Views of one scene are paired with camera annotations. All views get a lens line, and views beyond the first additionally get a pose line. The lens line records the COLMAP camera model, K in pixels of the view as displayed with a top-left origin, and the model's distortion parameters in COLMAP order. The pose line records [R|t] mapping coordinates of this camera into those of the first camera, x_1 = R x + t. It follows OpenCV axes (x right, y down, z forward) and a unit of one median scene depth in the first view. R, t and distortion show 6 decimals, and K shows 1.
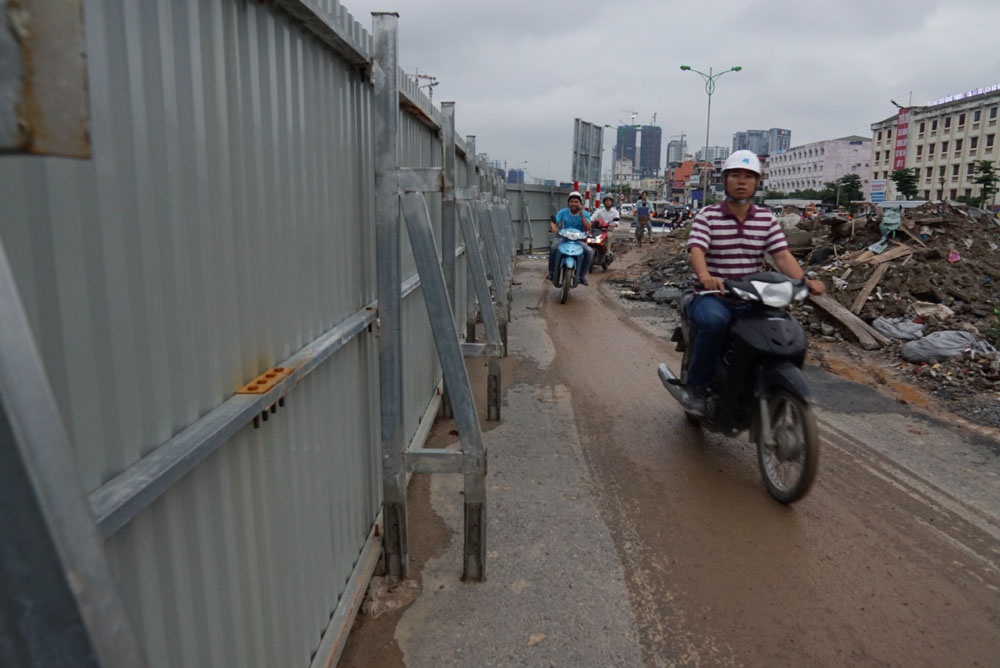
lens RADIAL K [[693.9, 0, 500.0], [0, 693.9, 334.0], [0, 0, 1]] dist [-0.108514, 0.067283]
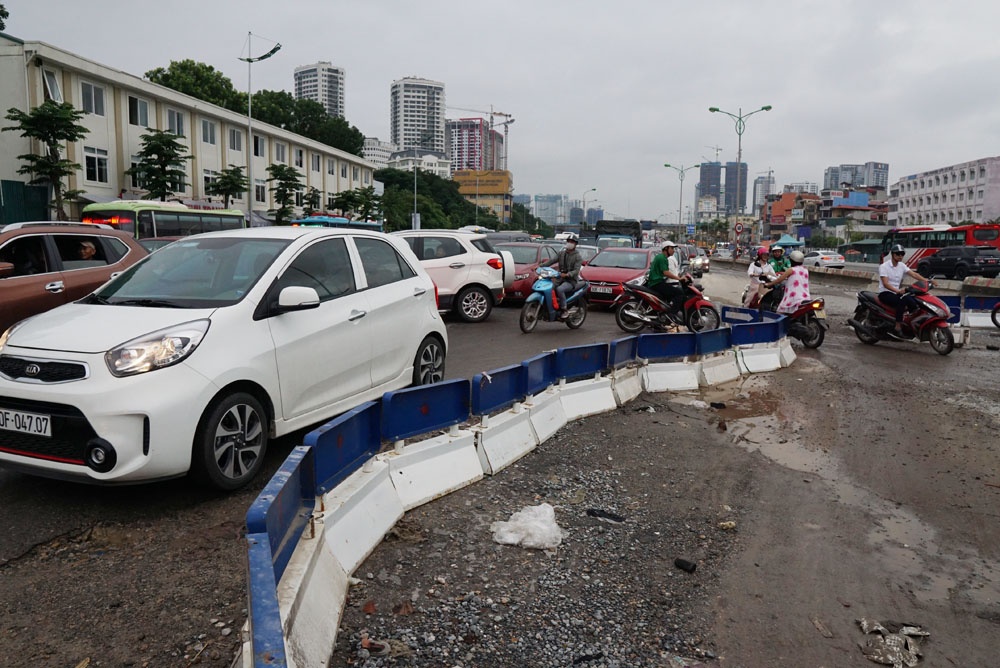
lens RADIAL K [[693.9, 0, 500.0], [0, 693.9, 334.0], [0, 0, 1]] dist [-0.108514, 0.067283]
pose [[0.993434, 0.009150, -0.114042, 0.015155], [-0.015593, 0.998324, -0.055731, -0.027040], [0.113341, 0.057144, 0.991911, 0.148445]]
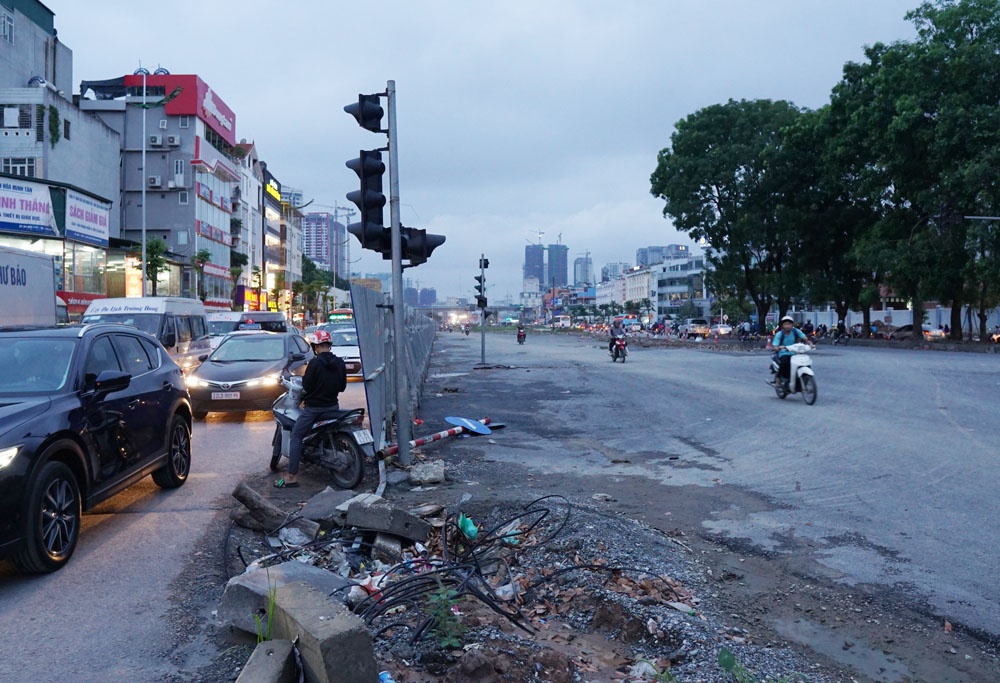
lens RADIAL K [[779.1, 0, 505.2], [0, 779.1, 342.2], [0, 0, 1]] dist [-0.105876, 0.066541]
pose [[0.992365, -0.024000, 0.120979, -0.027159], [0.042775, 0.986976, -0.155077, 0.124066], [-0.115682, 0.159068, 0.980467, -0.688727]]
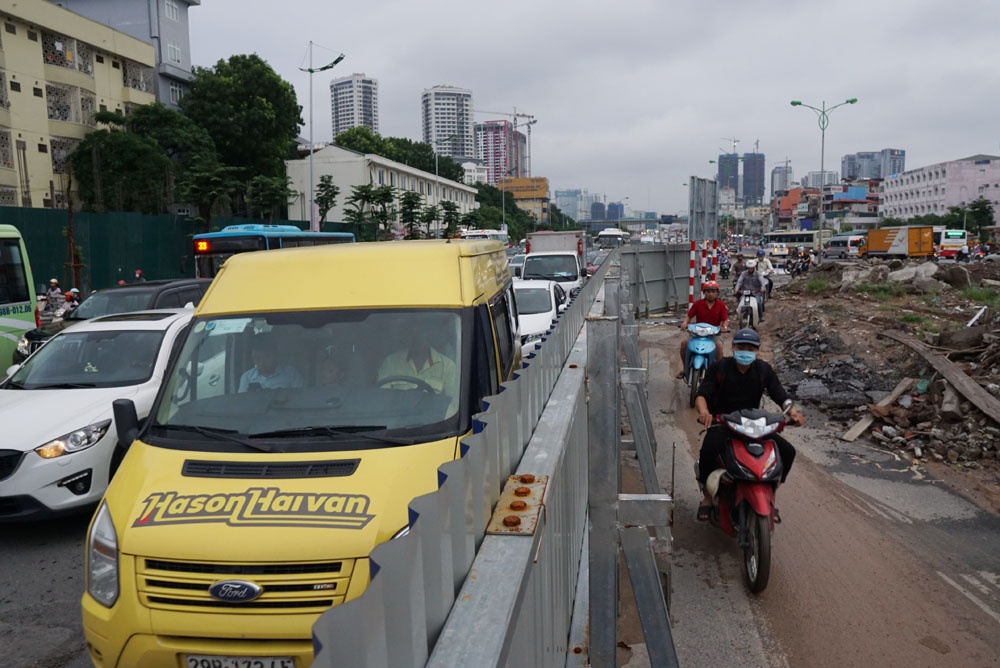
lens RADIAL K [[693.9, 0, 500.0], [0, 693.9, 334.0], [0, 0, 1]] dist [-0.108514, 0.067283]
pose [[0.989326, -0.014553, -0.144991, -0.001757], [0.007420, 0.998741, -0.049616, -0.004248], [0.145530, 0.048010, 0.988188, 0.001654]]
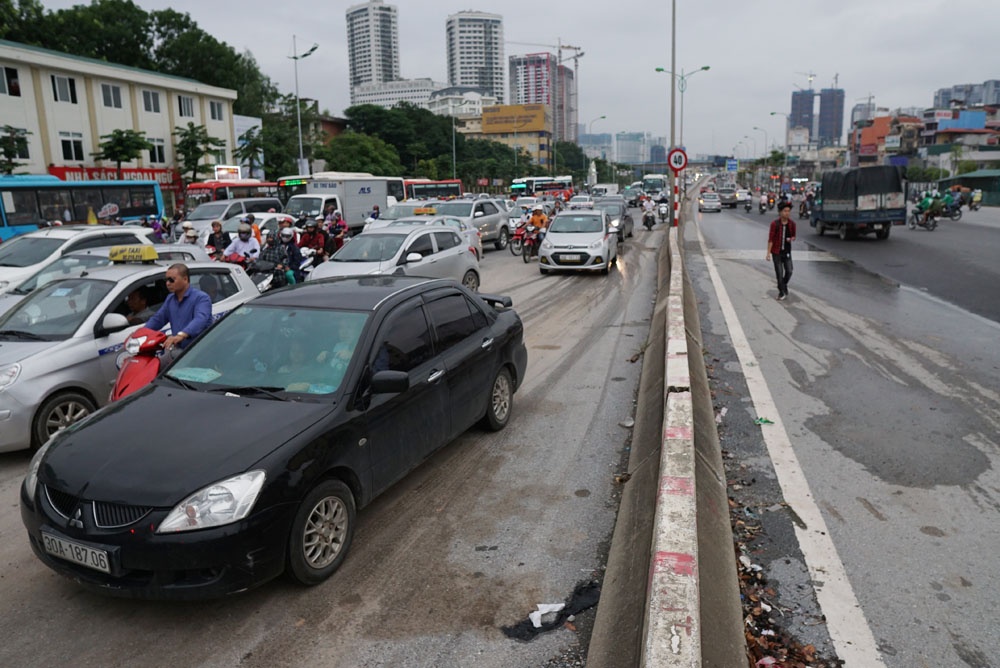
lens RADIAL K [[693.9, 0, 500.0], [0, 693.9, 334.0], [0, 0, 1]] dist [-0.108514, 0.067283]
pose [[0.971806, 0.009170, -0.235602, 0.064762], [-0.003115, 0.999656, 0.026059, -0.051151], [0.235760, -0.024590, 0.971500, 0.267675]]
